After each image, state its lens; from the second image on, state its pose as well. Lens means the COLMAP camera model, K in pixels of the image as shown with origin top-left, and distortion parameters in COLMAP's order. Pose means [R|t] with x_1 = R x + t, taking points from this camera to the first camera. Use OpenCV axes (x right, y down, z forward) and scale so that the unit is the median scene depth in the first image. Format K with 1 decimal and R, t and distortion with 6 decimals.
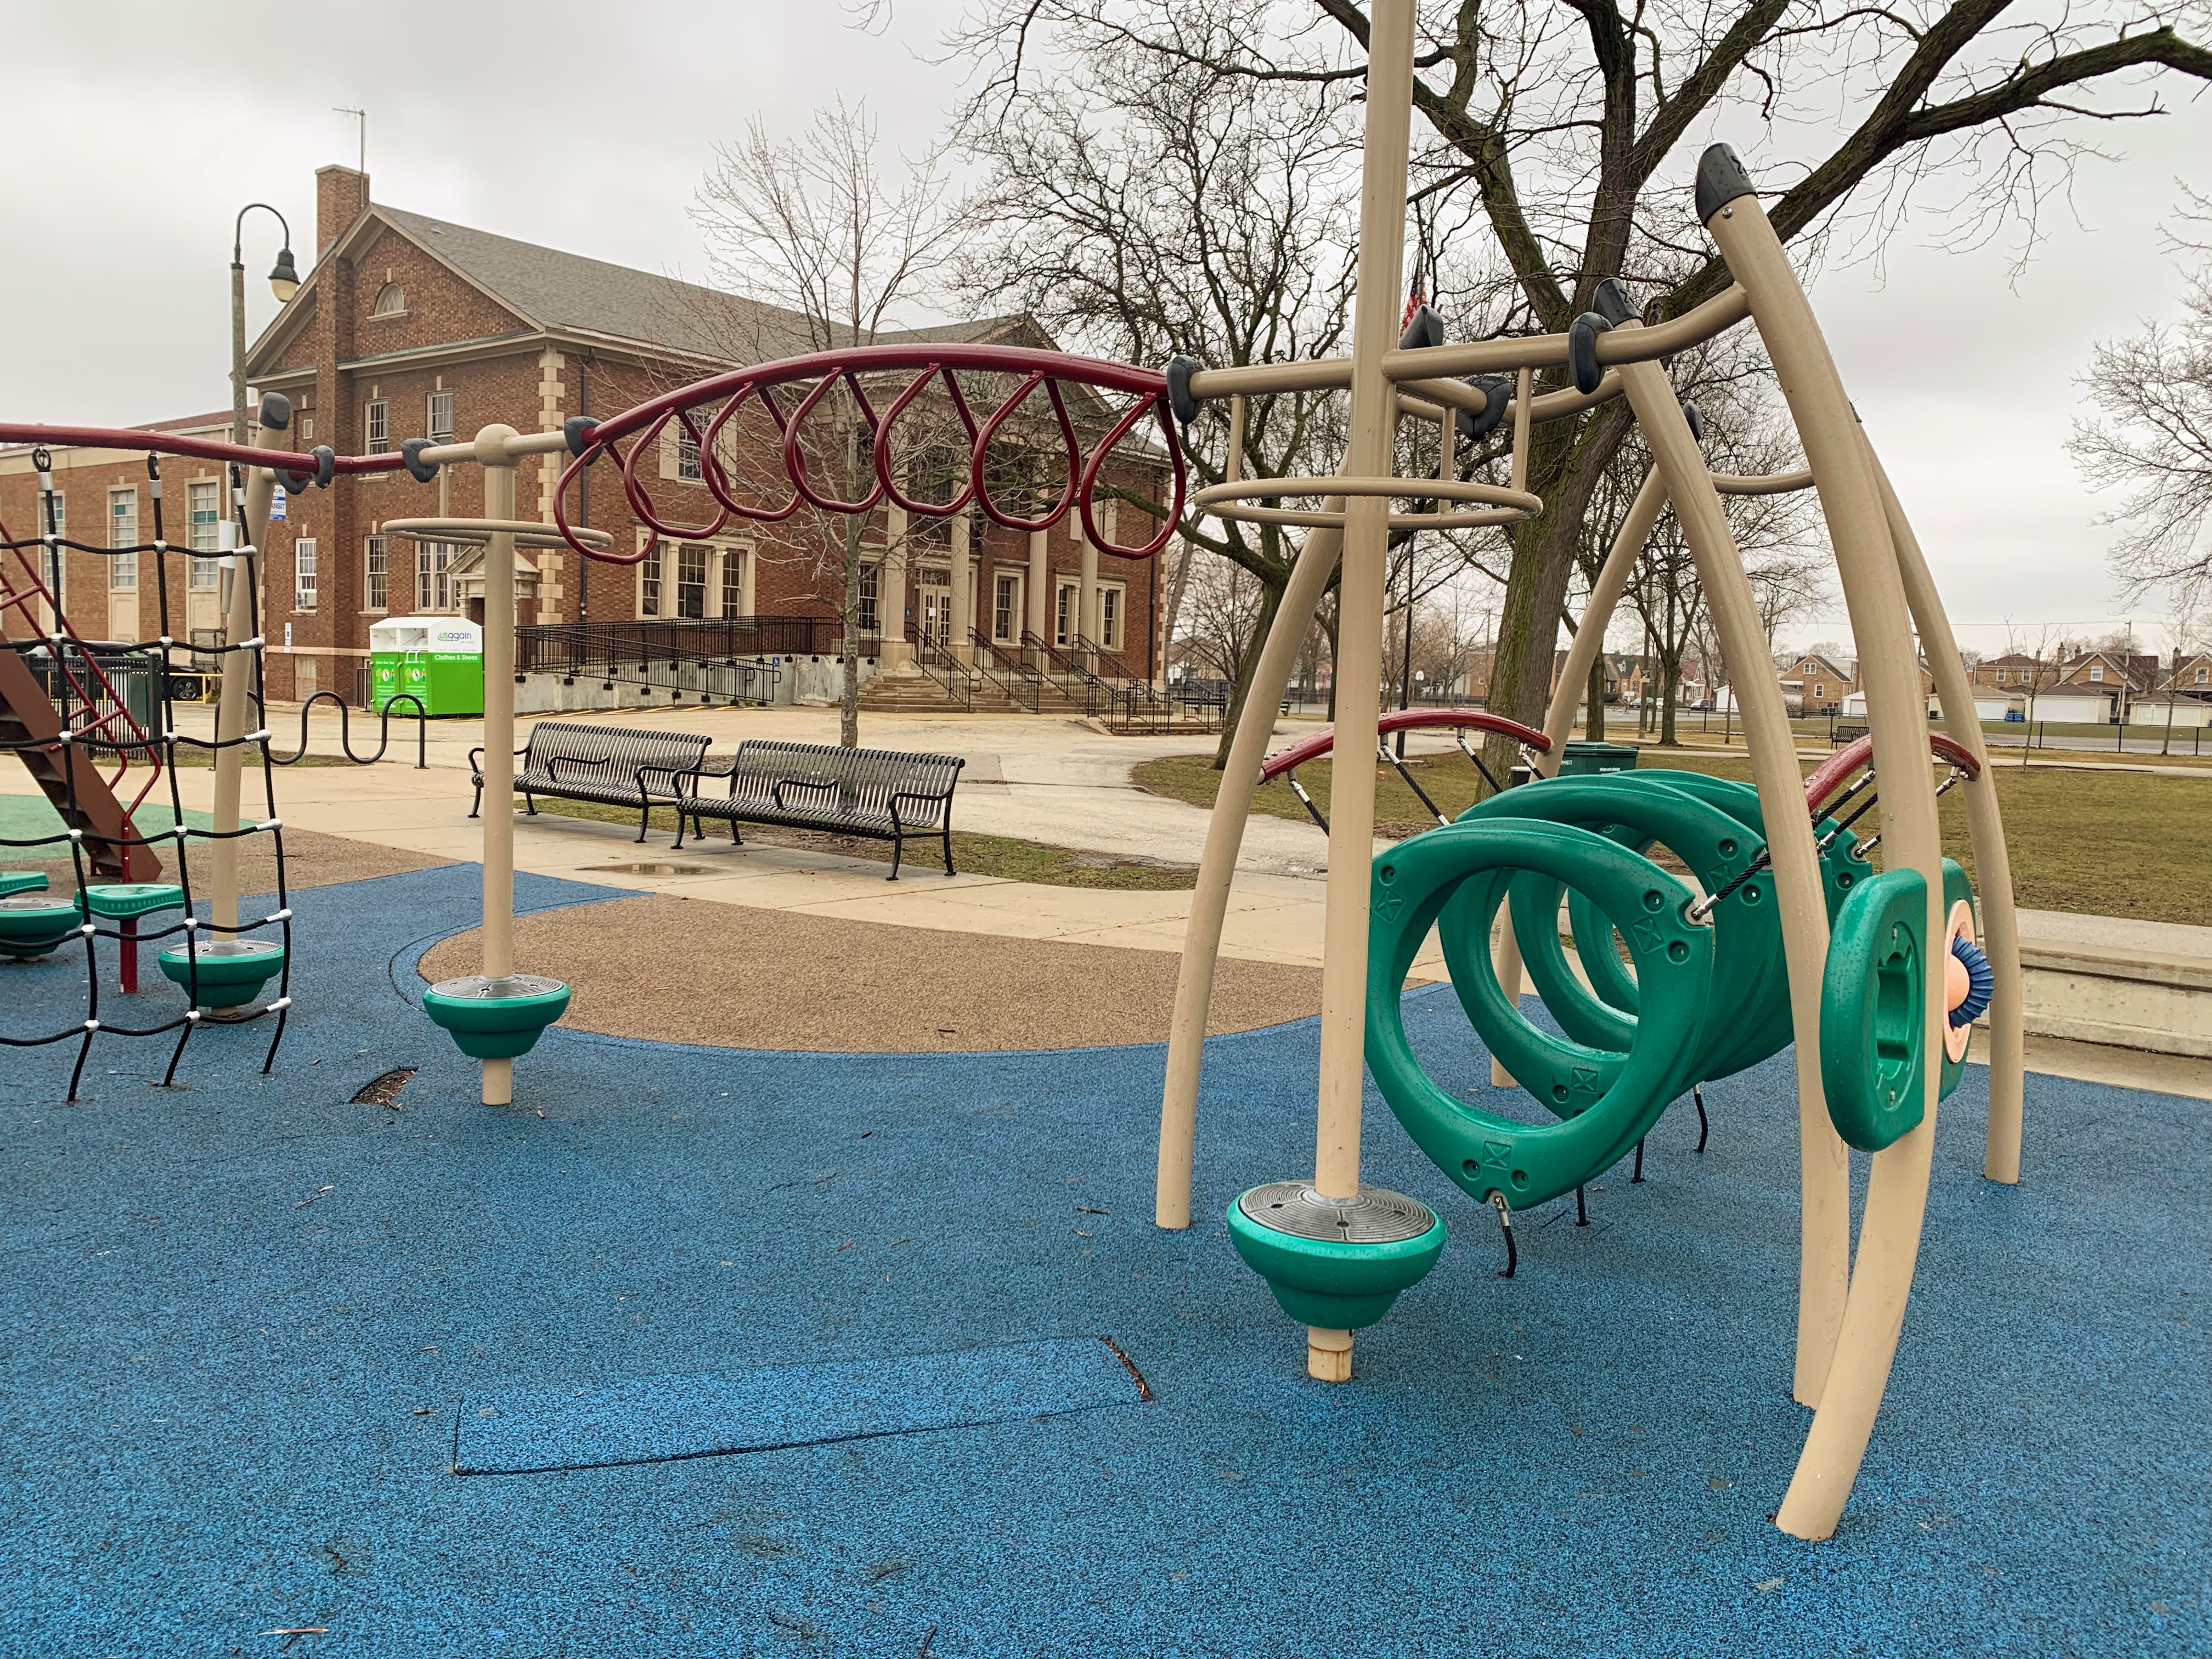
lens RADIAL K [[1677.4, 0, 1102.2], [0, 1677.4, 834.0], [0, 0, 1]] dist [0.062116, -0.075684]
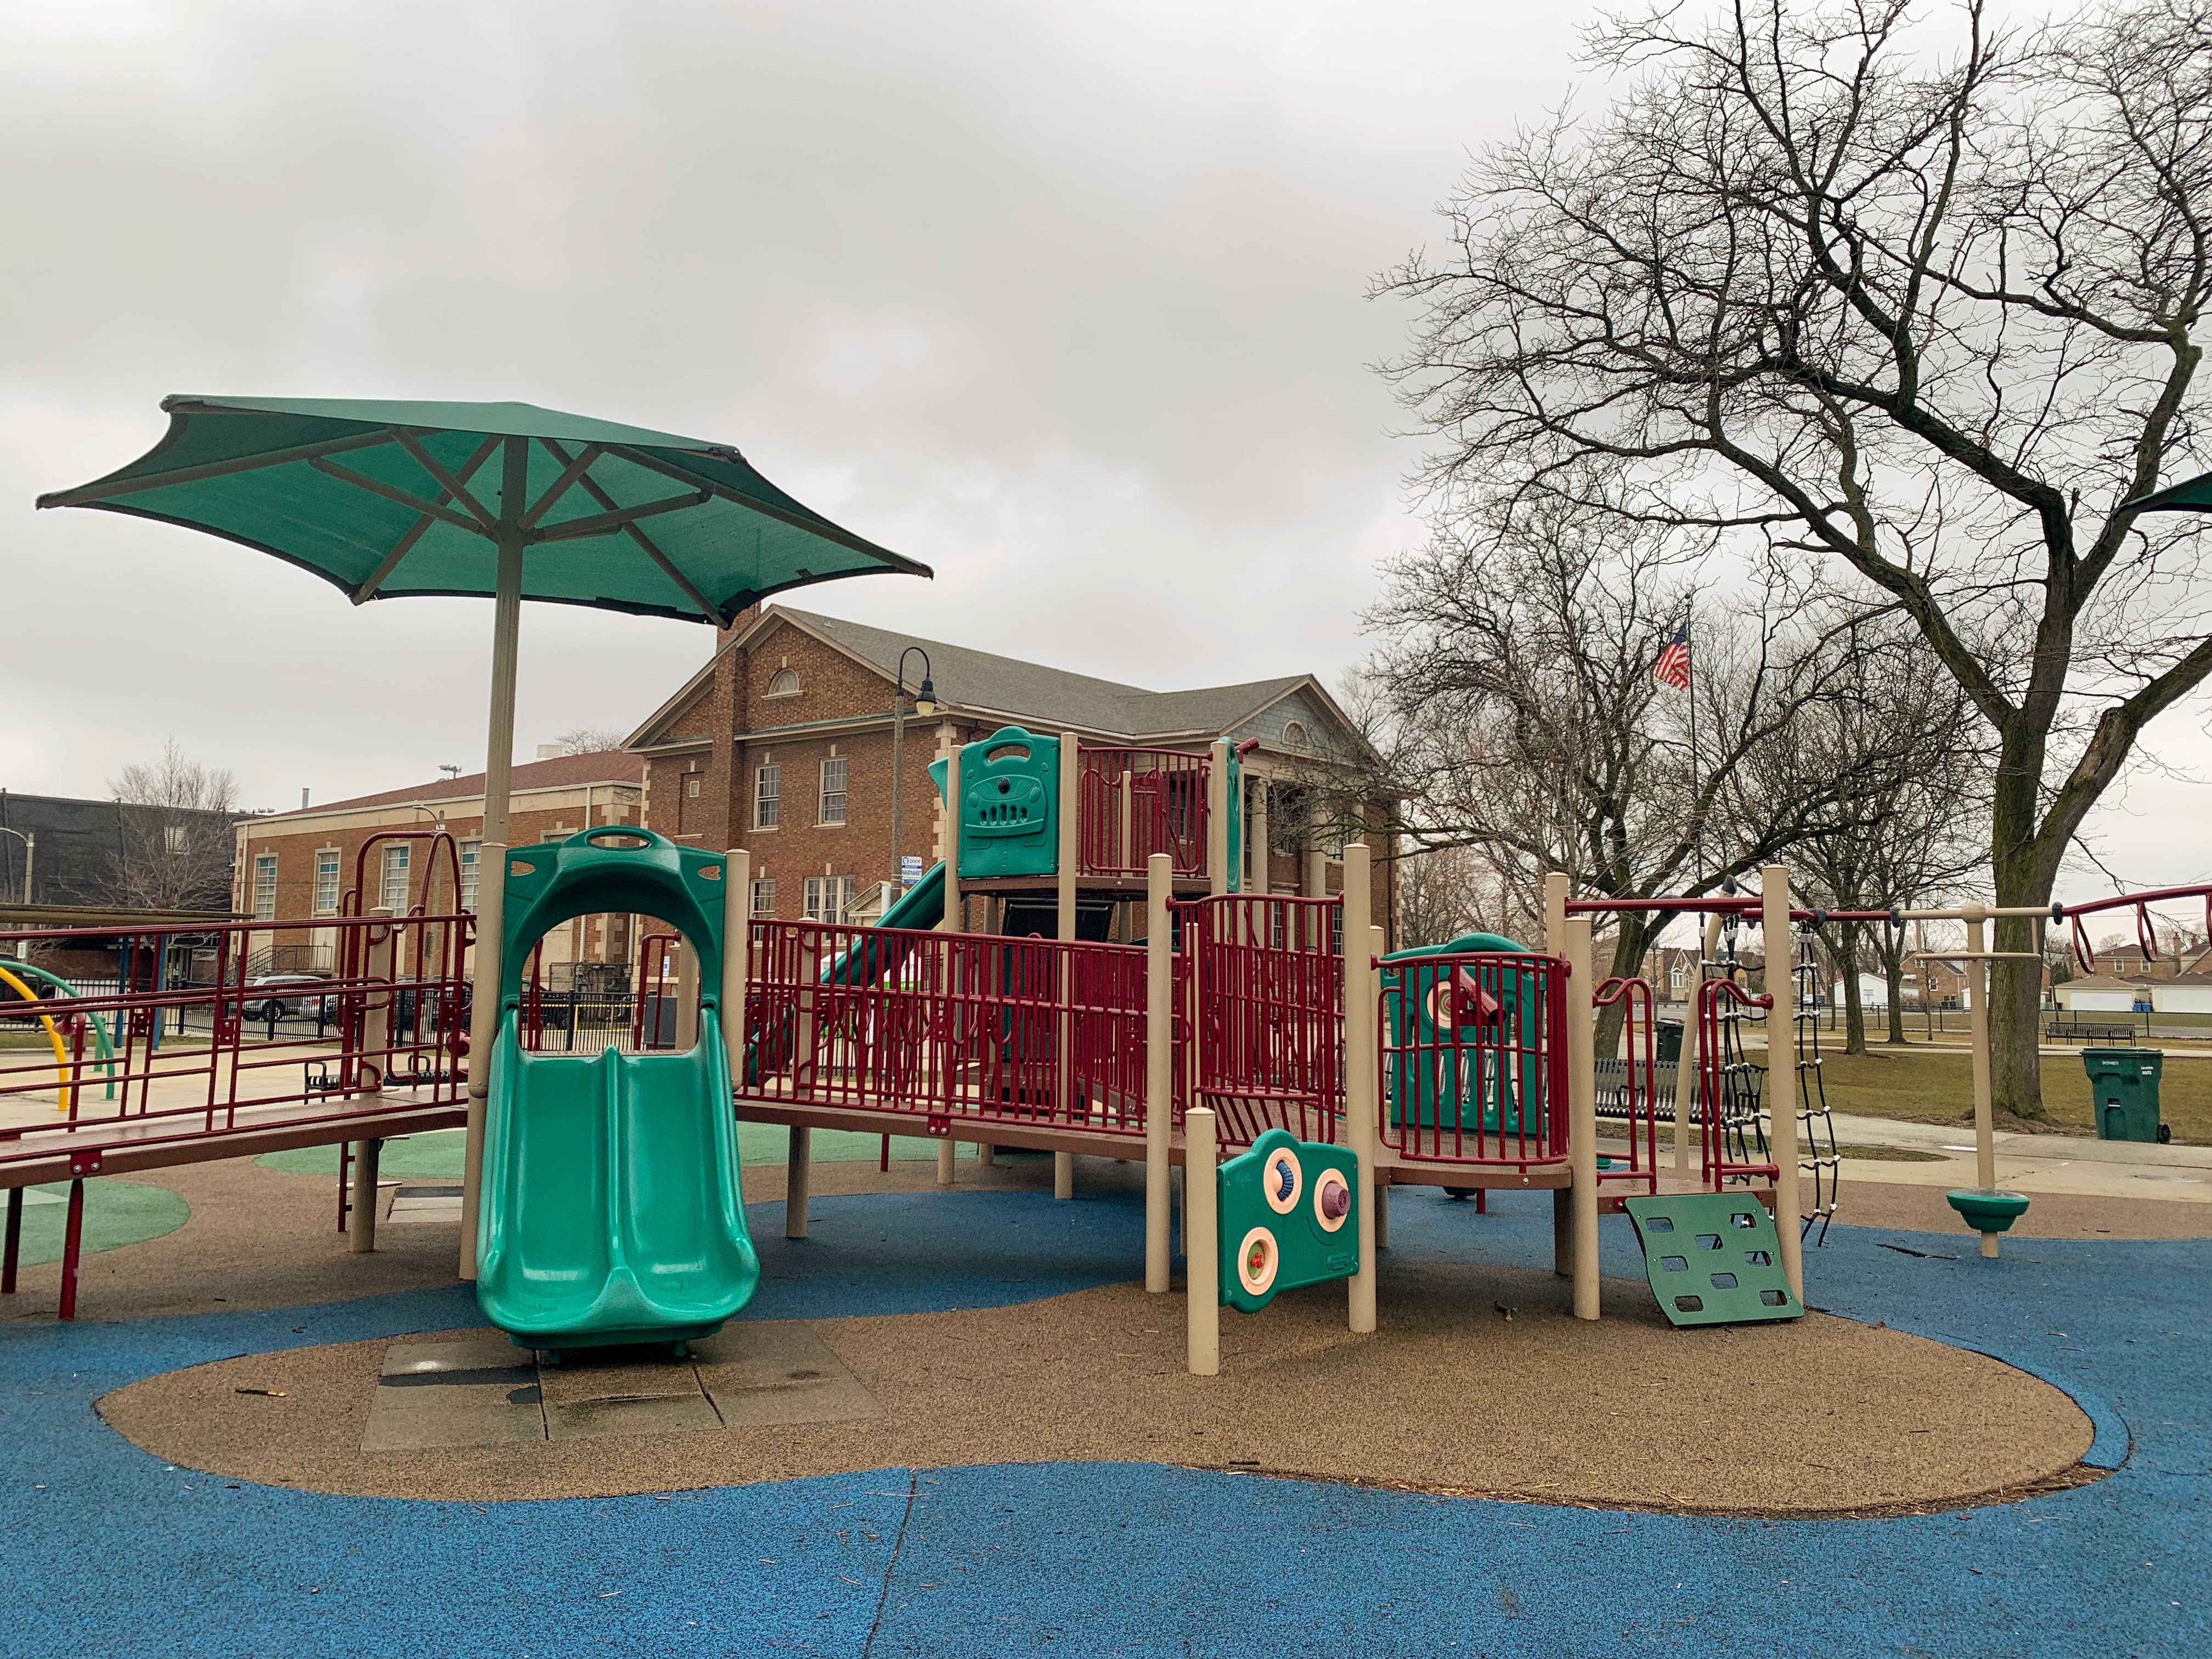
lens RADIAL K [[1677.4, 0, 1105.5], [0, 1677.4, 828.7], [0, 0, 1]] dist [0.062116, -0.075684]
pose [[0.998995, -0.023001, -0.038477, -0.154982], [0.015596, 0.983041, -0.182722, 0.002398], [0.042027, 0.181938, 0.982412, -0.121144]]
